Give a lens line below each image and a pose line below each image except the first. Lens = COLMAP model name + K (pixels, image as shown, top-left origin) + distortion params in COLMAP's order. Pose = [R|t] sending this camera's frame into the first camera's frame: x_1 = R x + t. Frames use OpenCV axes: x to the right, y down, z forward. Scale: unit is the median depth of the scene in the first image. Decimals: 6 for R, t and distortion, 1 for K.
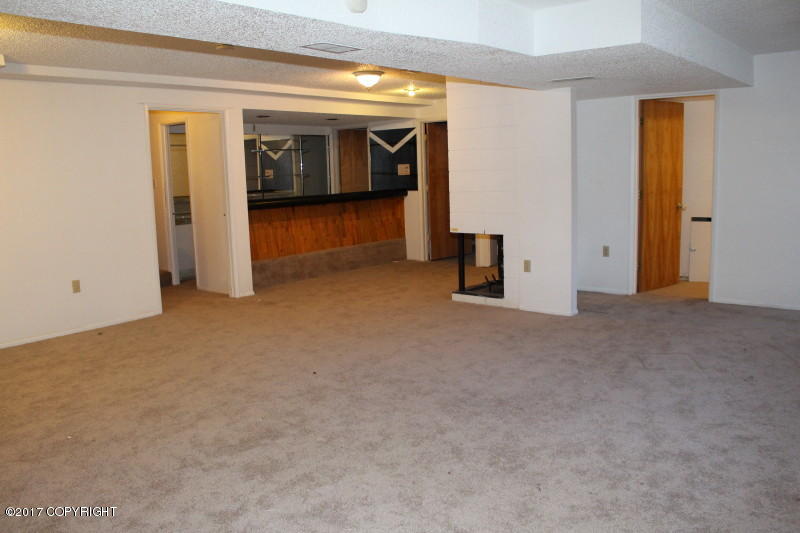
lens RADIAL K [[677.1, 0, 397.8], [0, 677.1, 270.0], [0, 0, 1]] dist [-0.156554, 0.140497]
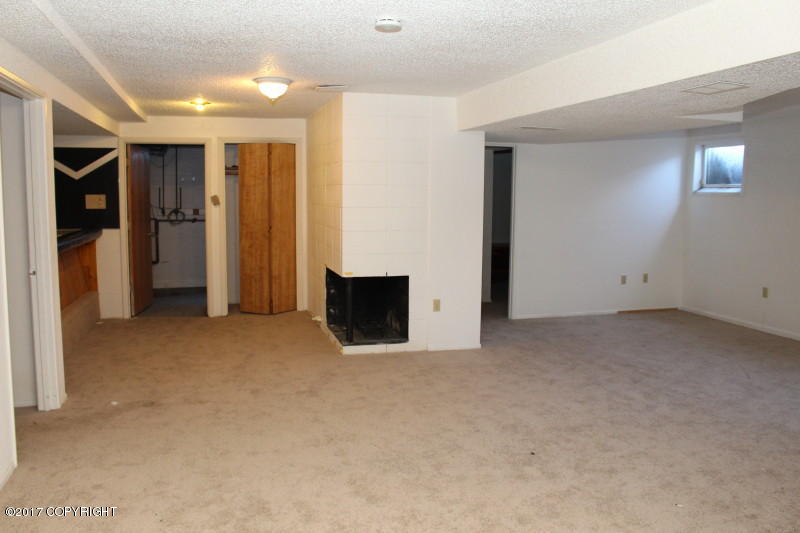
lens RADIAL K [[677.1, 0, 397.8], [0, 677.1, 270.0], [0, 0, 1]] dist [-0.156554, 0.140497]
pose [[0.567817, -0.056550, 0.821210, -0.418100], [0.096207, 0.995359, 0.002021, -0.041674], [-0.817513, 0.077858, 0.570622, 0.309301]]
